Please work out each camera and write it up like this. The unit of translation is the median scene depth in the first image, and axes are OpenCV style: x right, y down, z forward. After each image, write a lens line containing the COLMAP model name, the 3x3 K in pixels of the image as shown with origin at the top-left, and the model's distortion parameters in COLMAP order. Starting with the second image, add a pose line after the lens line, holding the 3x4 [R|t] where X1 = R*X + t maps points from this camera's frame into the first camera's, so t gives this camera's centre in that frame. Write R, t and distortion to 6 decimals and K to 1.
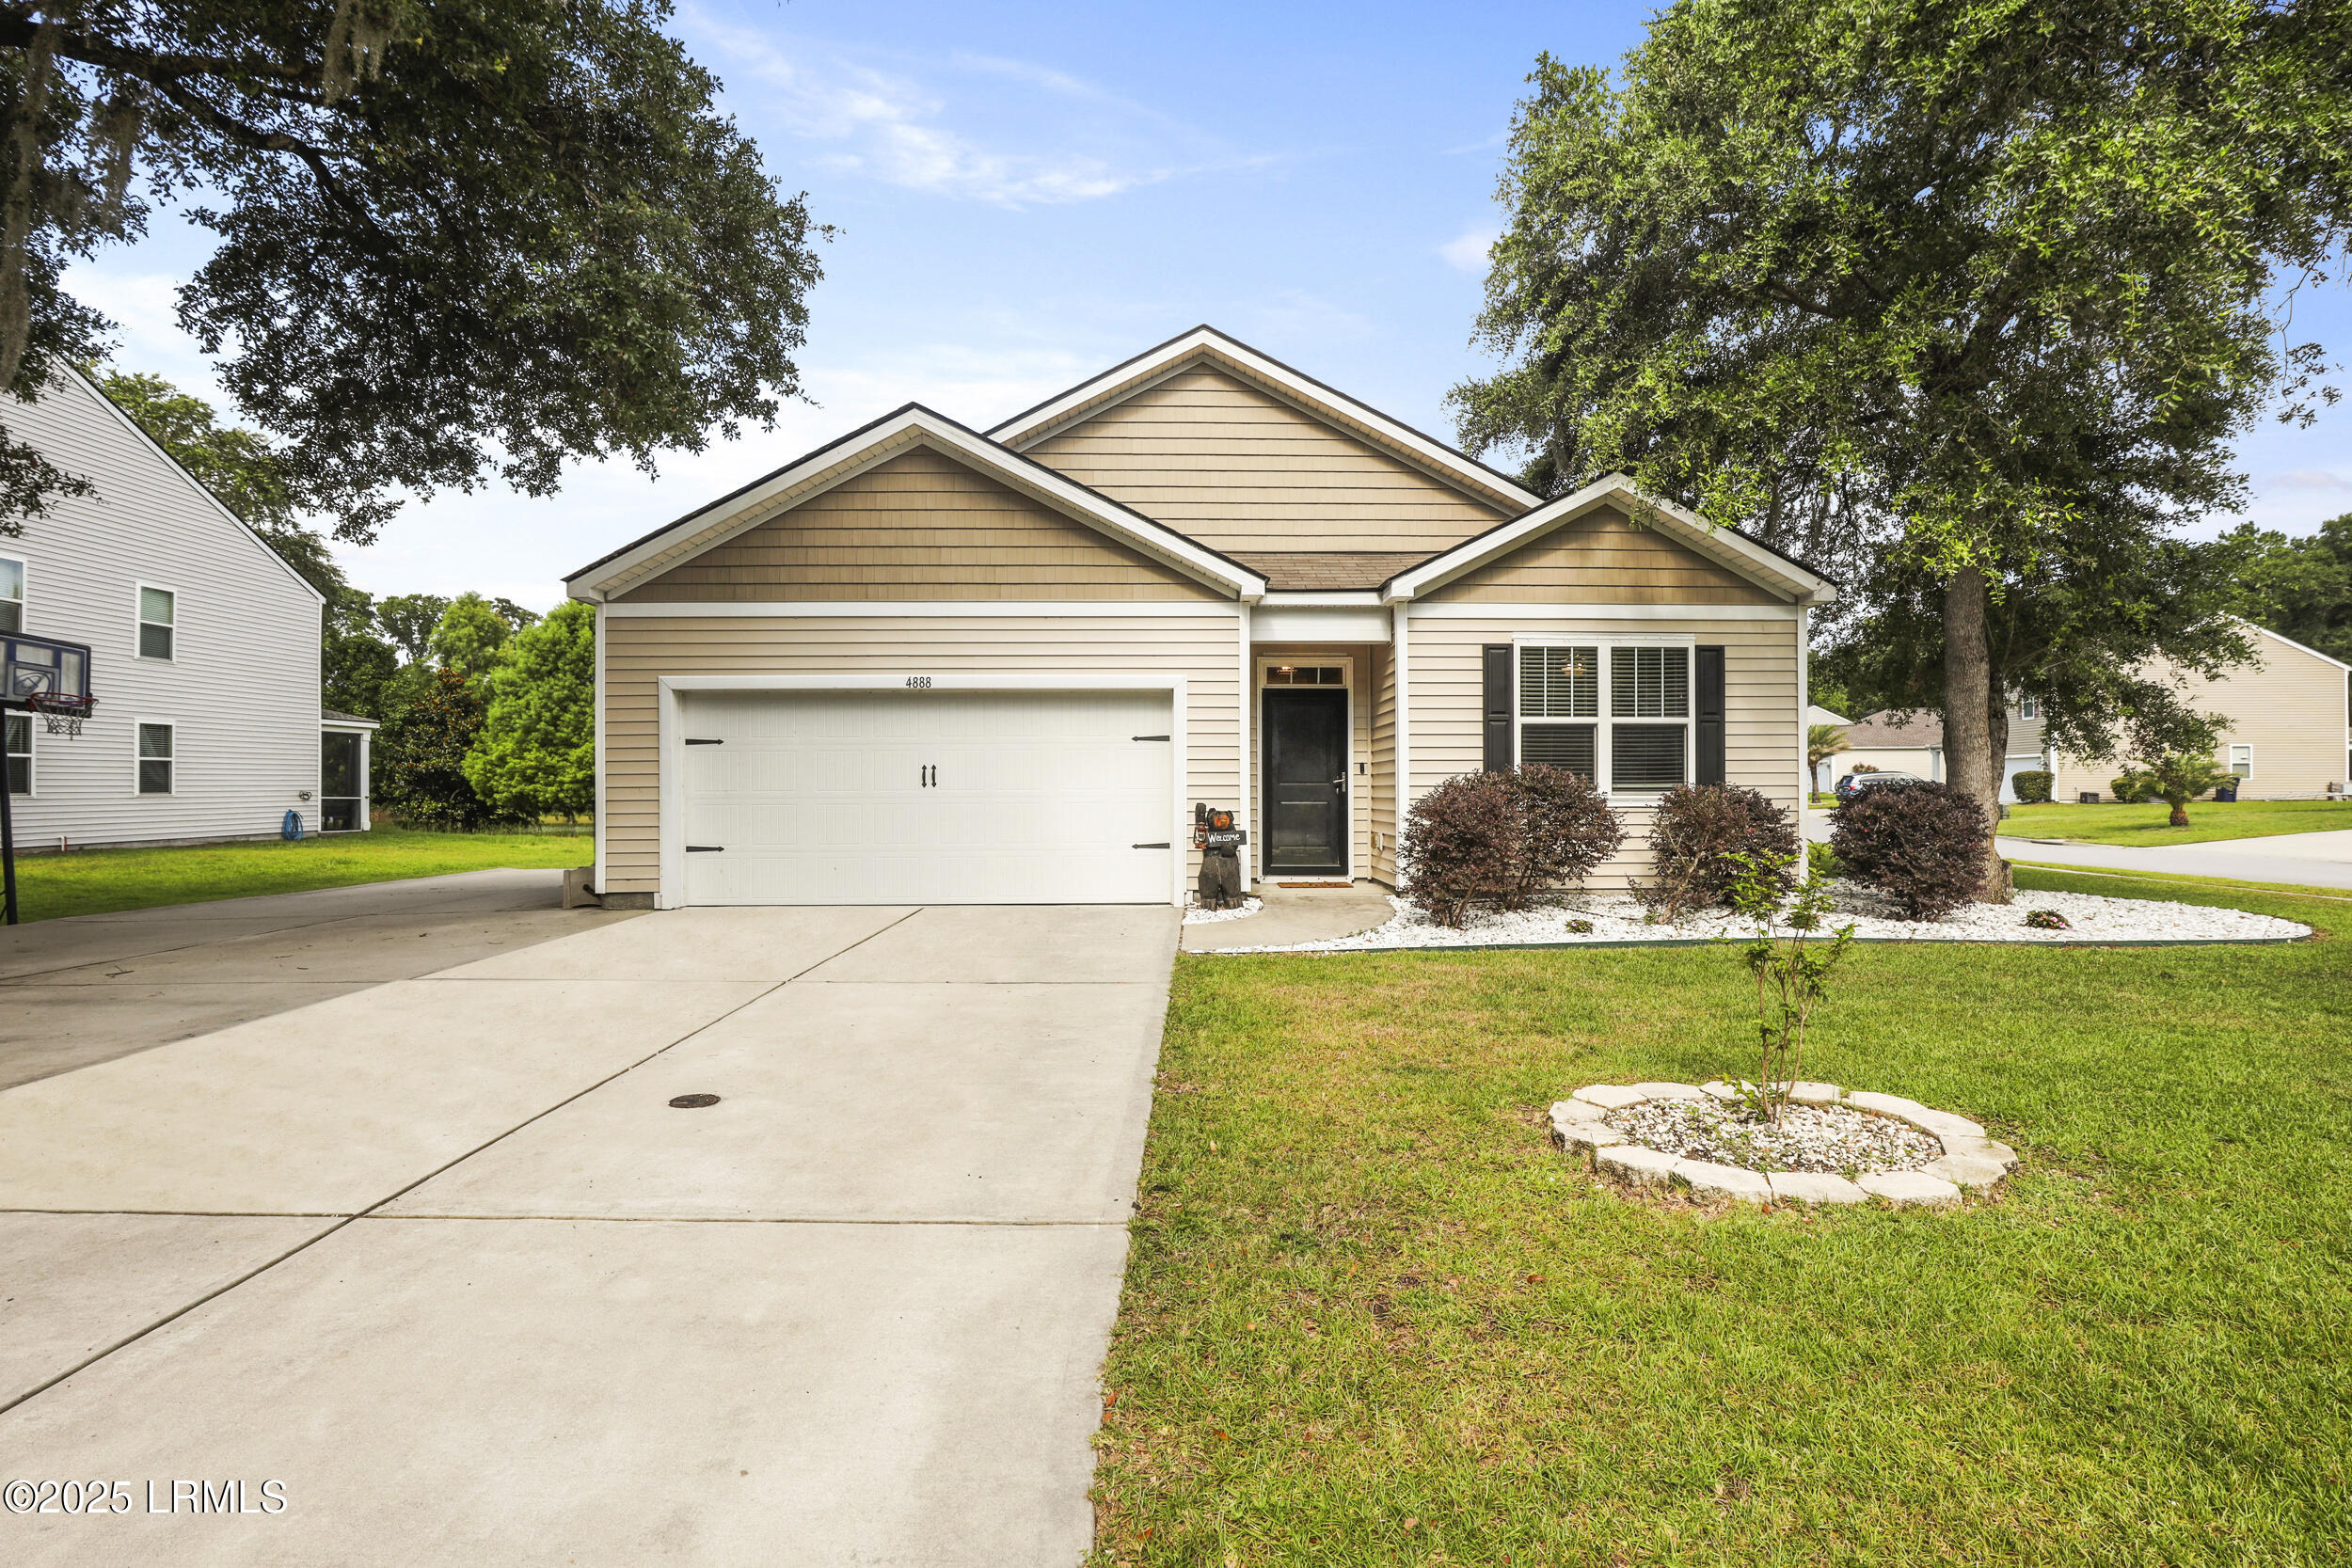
lens RADIAL K [[1075.1, 0, 1184.0], [0, 1075.1, 793.5], [0, 0, 1]] dist [-0.022281, 0.000135]
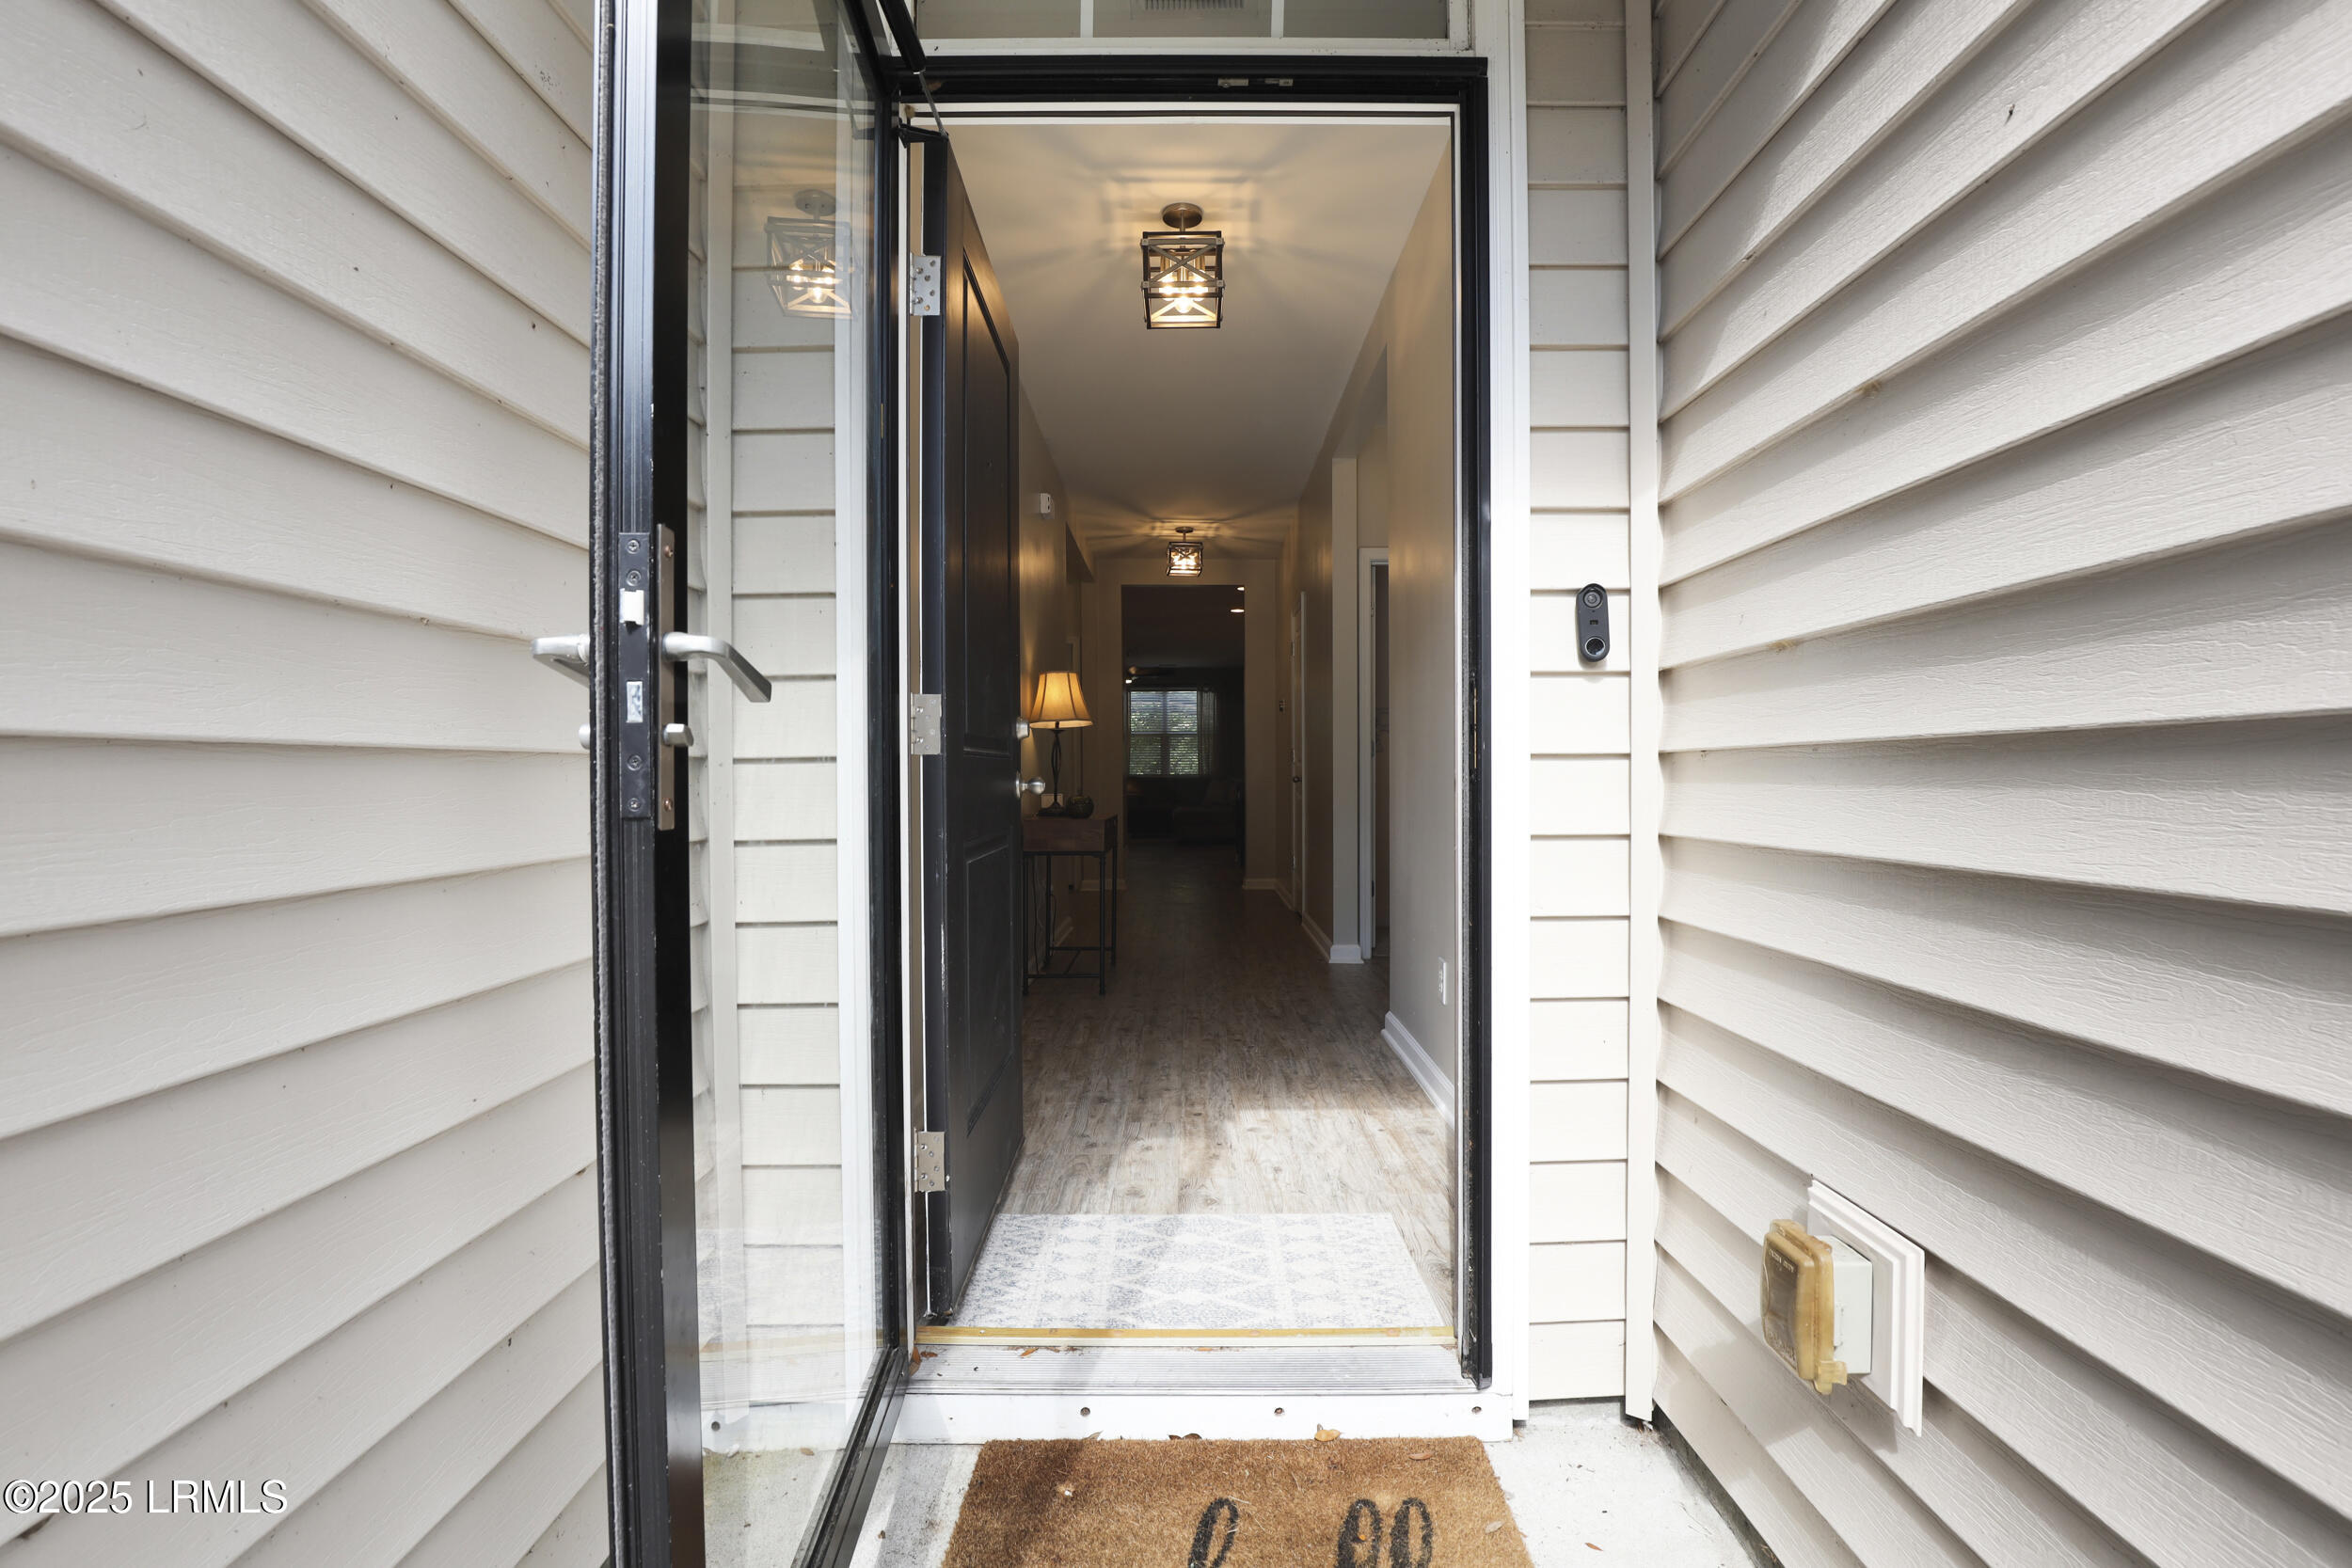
lens RADIAL K [[1075.0, 0, 1187.0], [0, 1075.0, 784.5], [0, 0, 1]] dist [-0.032874, 0.007054]
pose [[0.999942, -0.004733, -0.009692, 0.129637], [0.004778, 0.999978, 0.004614, -0.004285], [0.009670, -0.004660, 0.999942, 0.974047]]
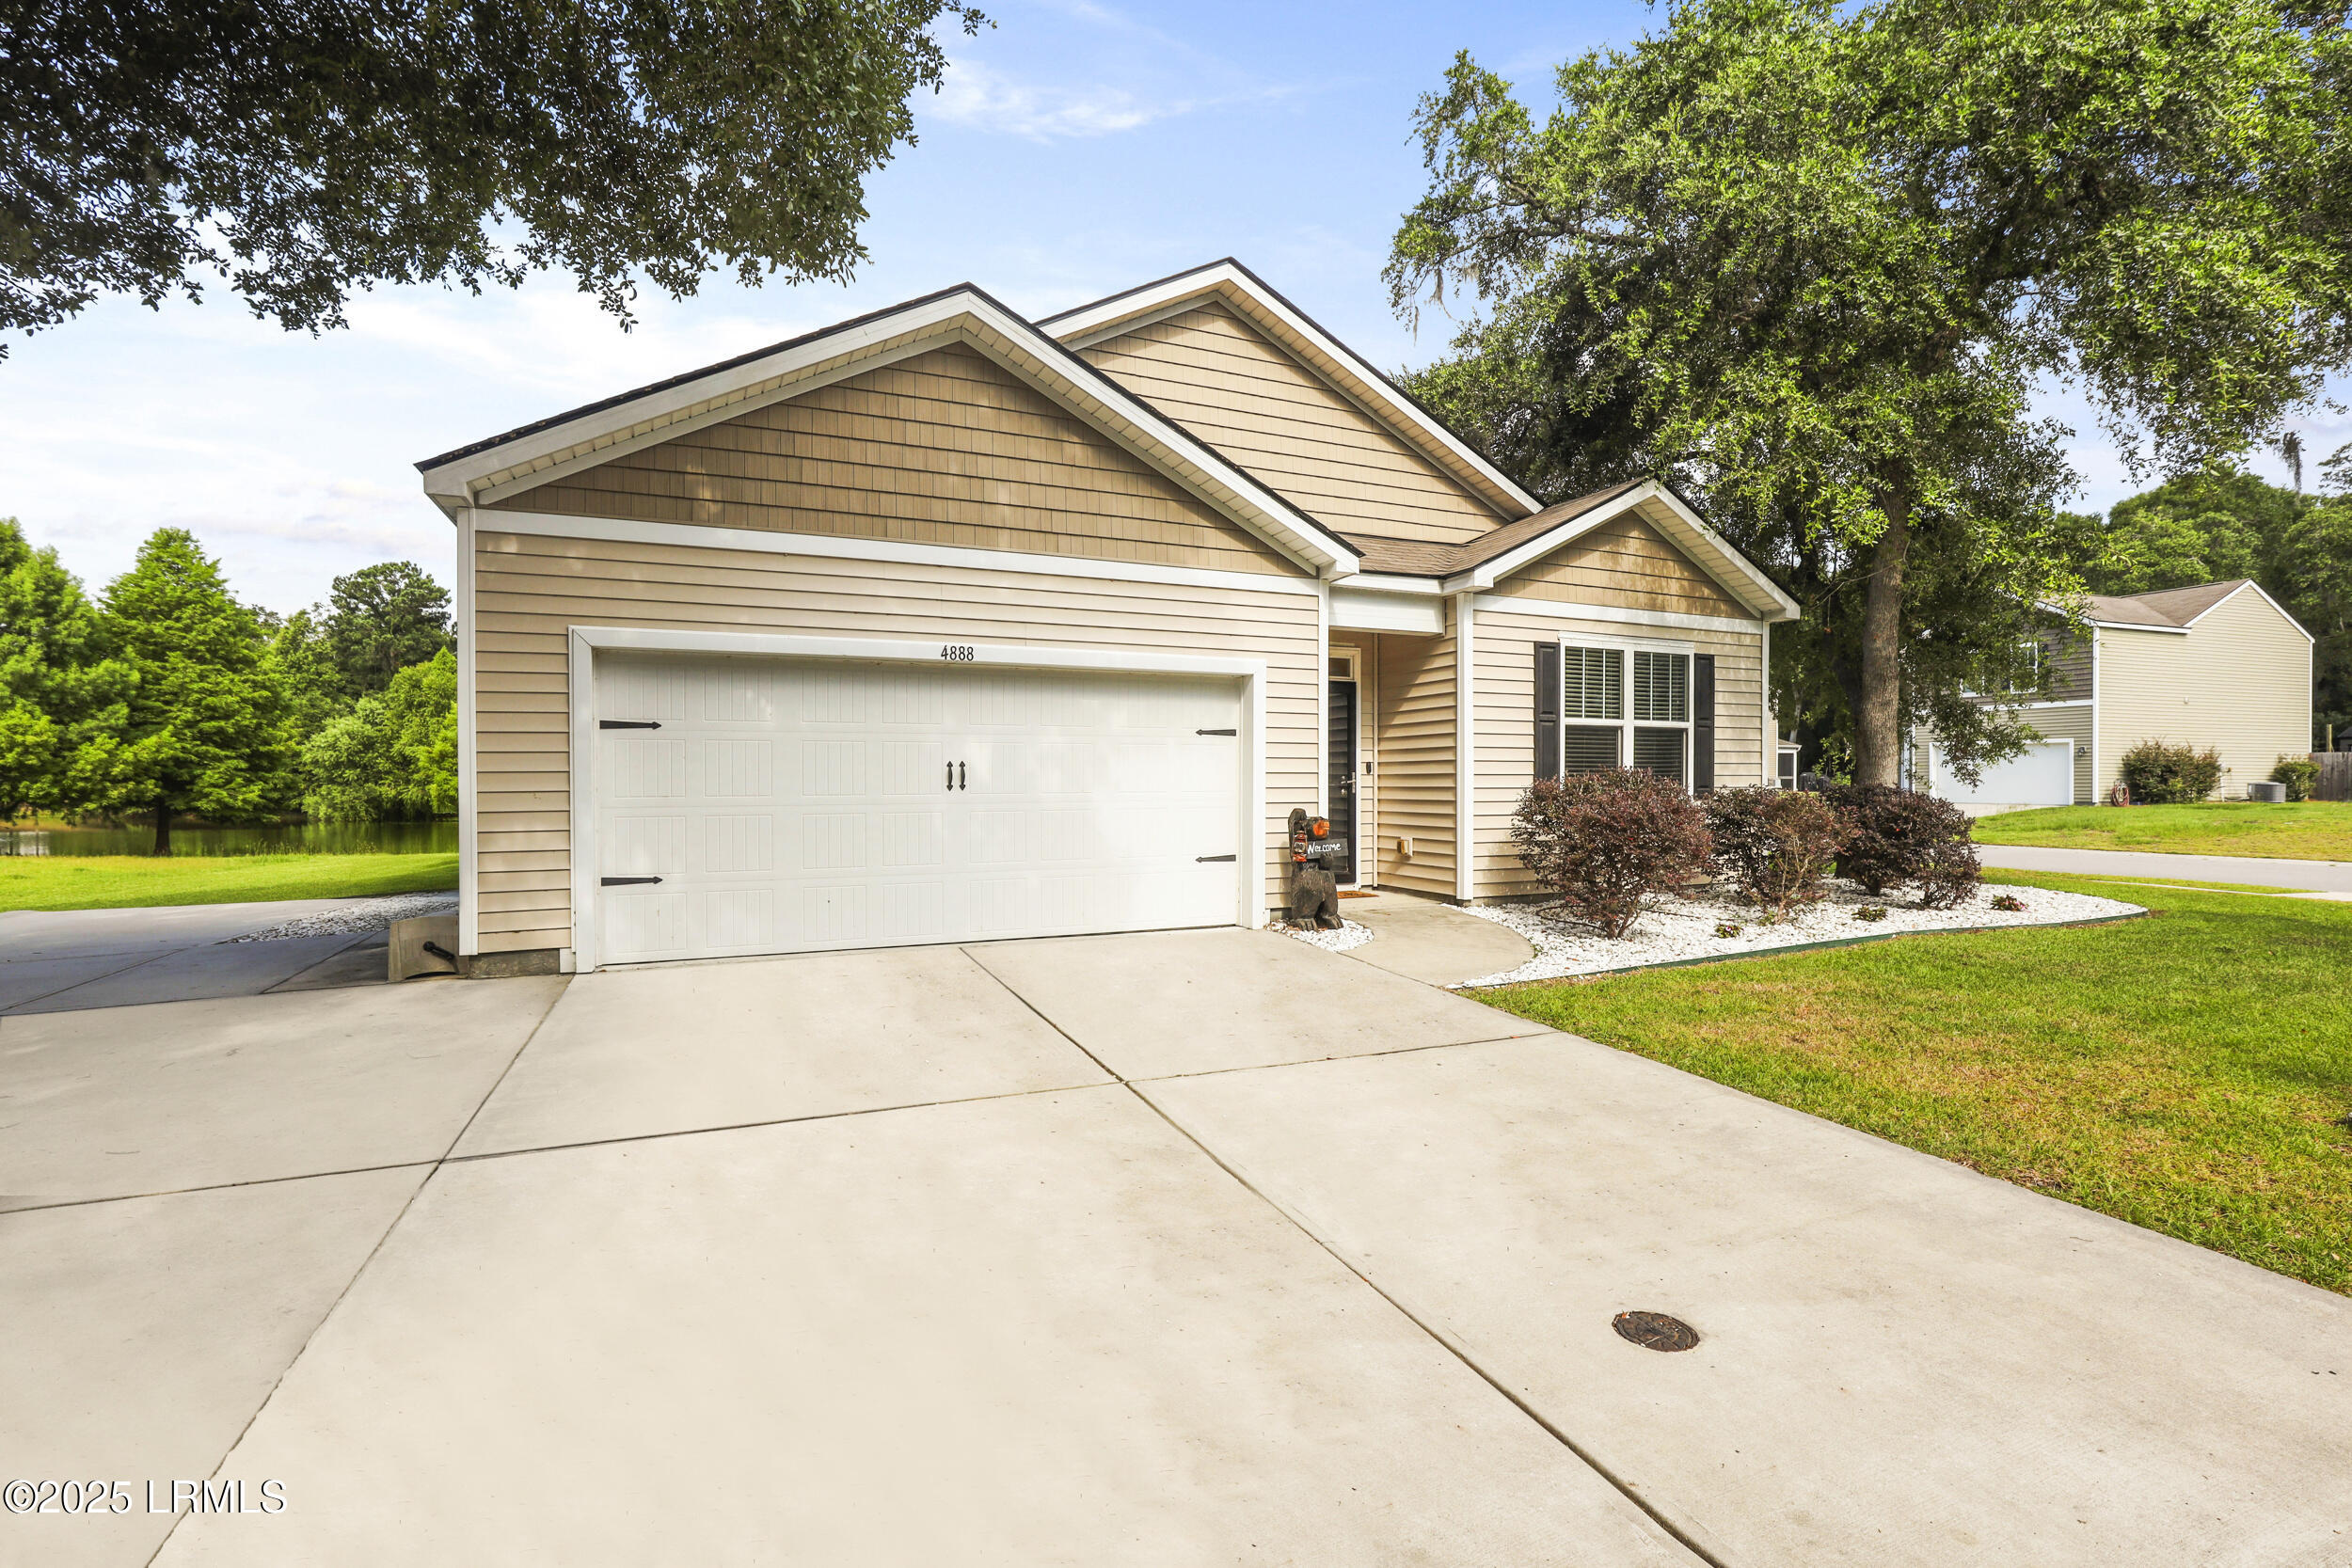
lens RADIAL K [[1075.1, 0, 1184.0], [0, 1075.1, 793.5], [0, 0, 1]] dist [-0.022281, 0.000135]
pose [[0.919546, -0.003641, 0.392965, -0.394094], [0.000766, 0.999972, 0.007471, -0.009385], [-0.392981, -0.006569, 0.919523, 0.232264]]
